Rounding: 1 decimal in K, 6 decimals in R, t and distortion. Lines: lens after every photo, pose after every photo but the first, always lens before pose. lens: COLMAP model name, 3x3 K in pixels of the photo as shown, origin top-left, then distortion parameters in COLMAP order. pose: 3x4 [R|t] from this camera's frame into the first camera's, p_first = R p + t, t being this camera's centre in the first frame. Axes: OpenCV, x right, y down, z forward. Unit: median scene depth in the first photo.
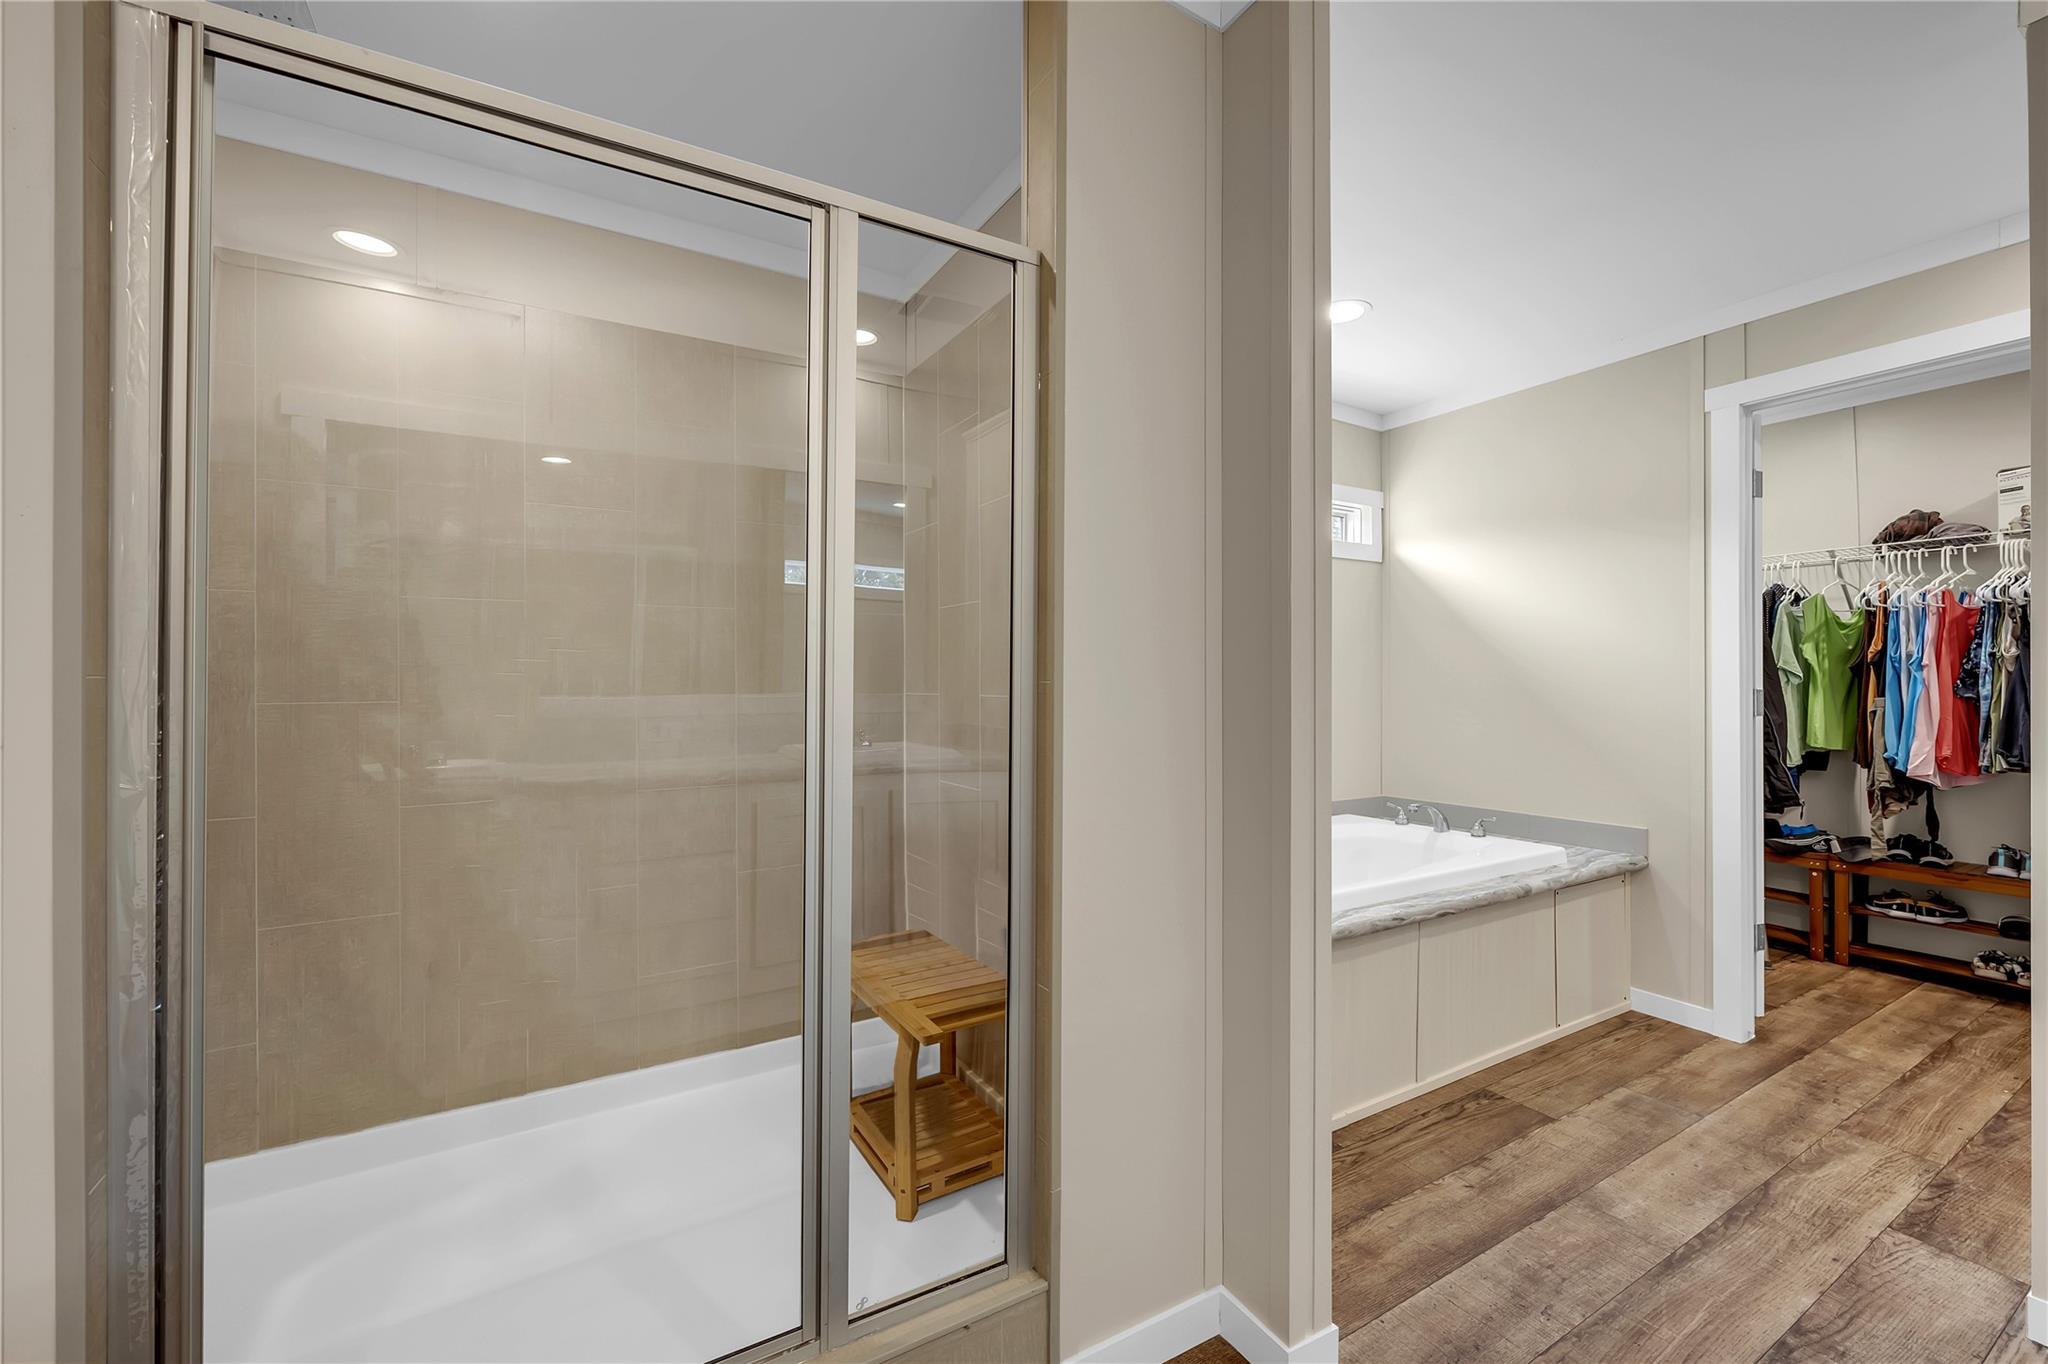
lens RADIAL K [[817.4, 0, 1013.2], [0, 817.4, 676.4], [0, 0, 1]] dist [-0.000765, -0.000044]
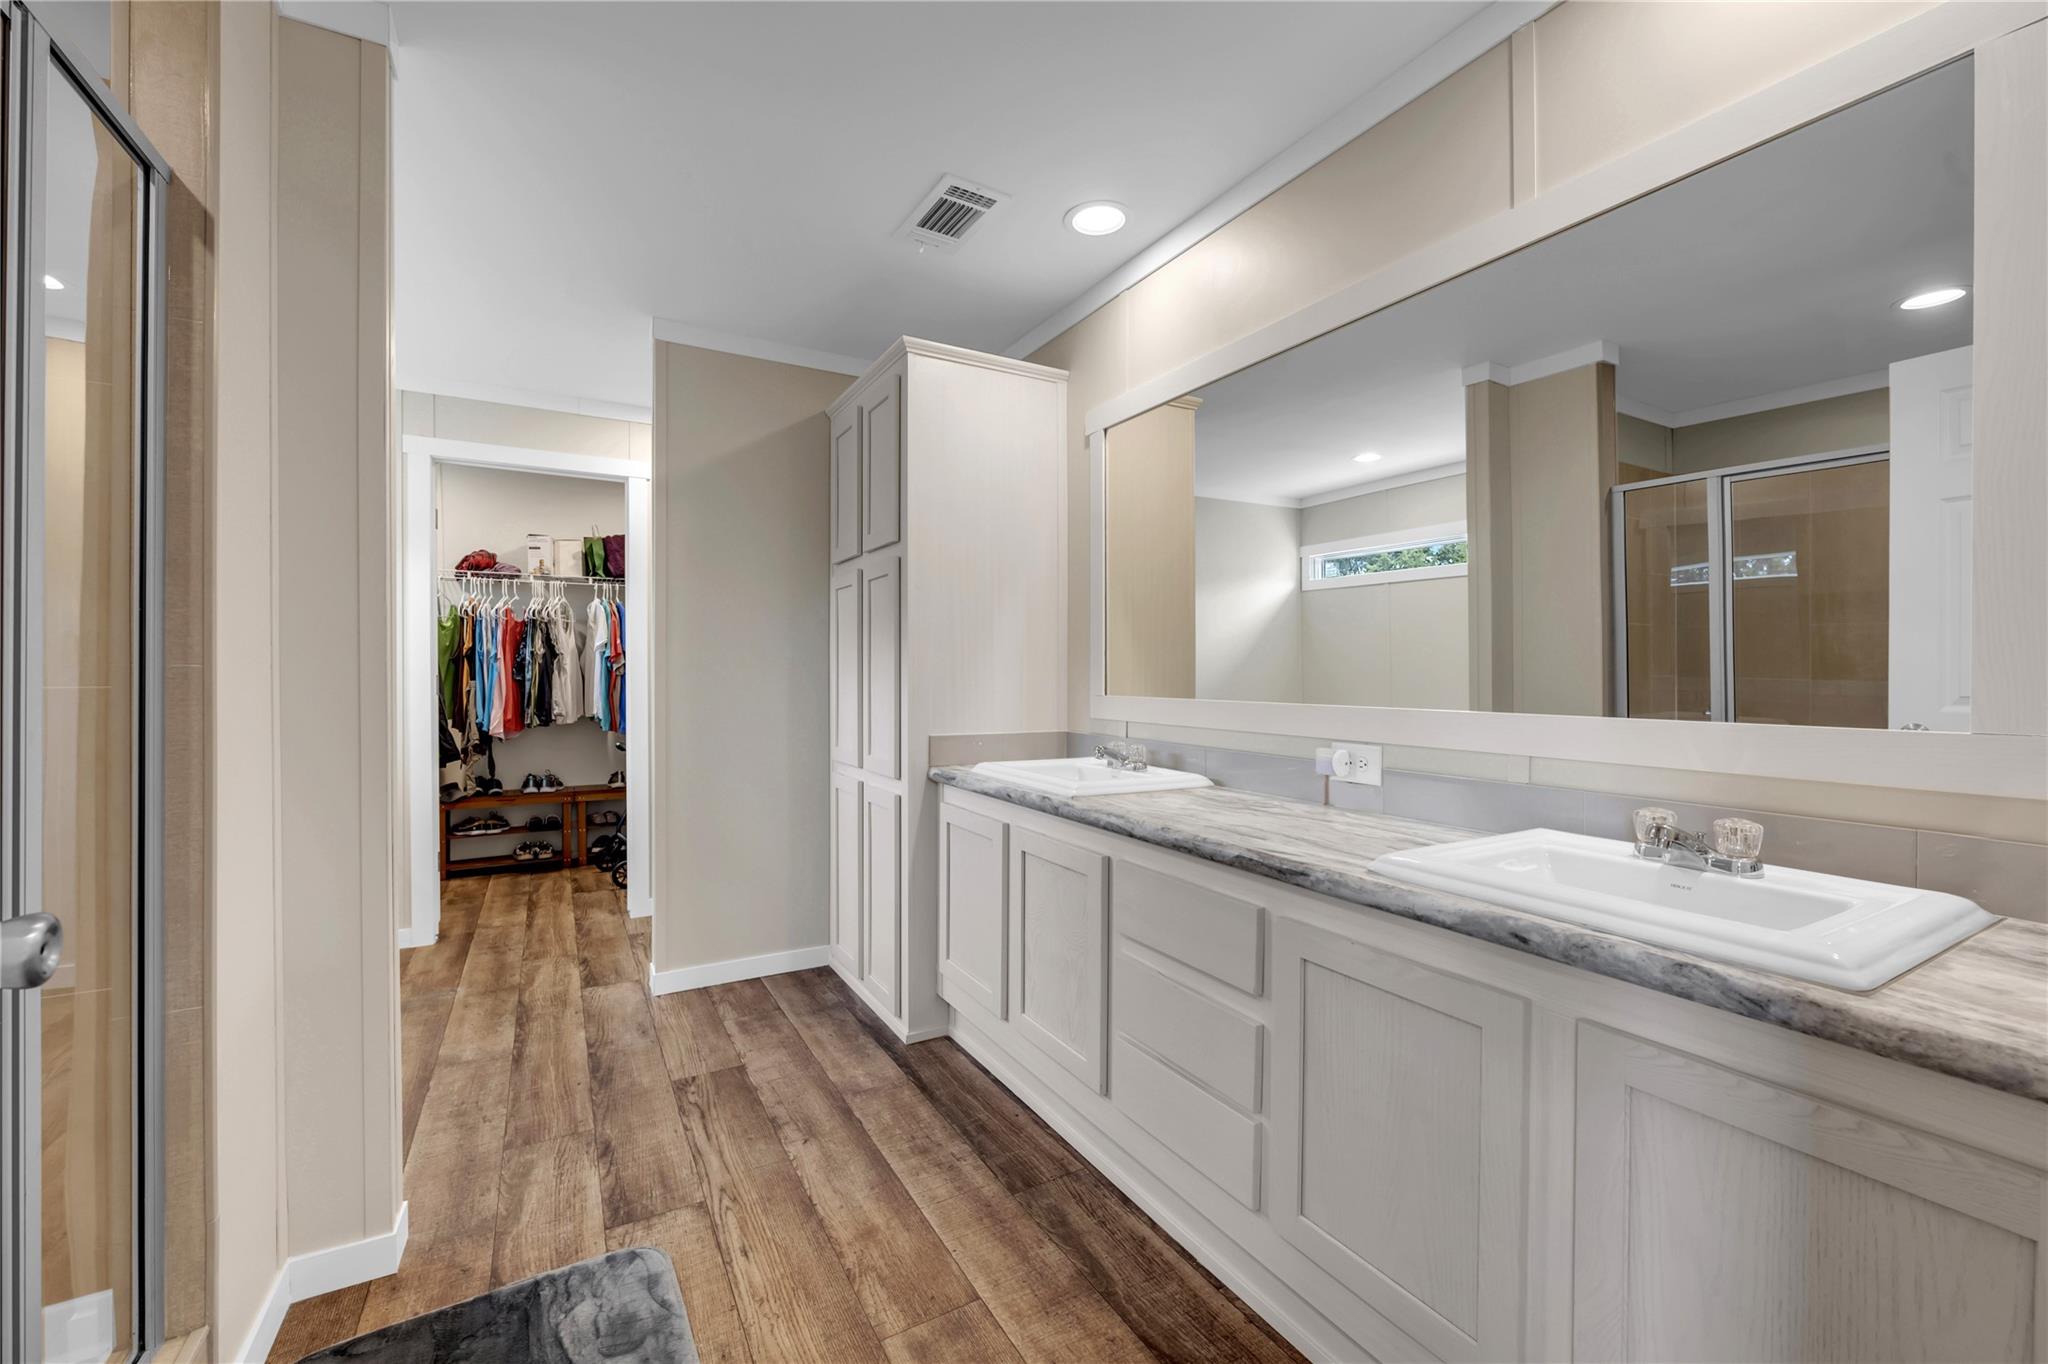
lens RADIAL K [[817.4, 0, 1030.9], [0, 817.4, 669.0], [0, 0, 1]] dist [-0.000765, -0.000044]
pose [[0.002054, 0.003800, 0.999991, -0.371383], [-0.009854, 0.999944, -0.003780, 0.001343], [-0.999949, -0.009846, 0.002091, 0.036012]]
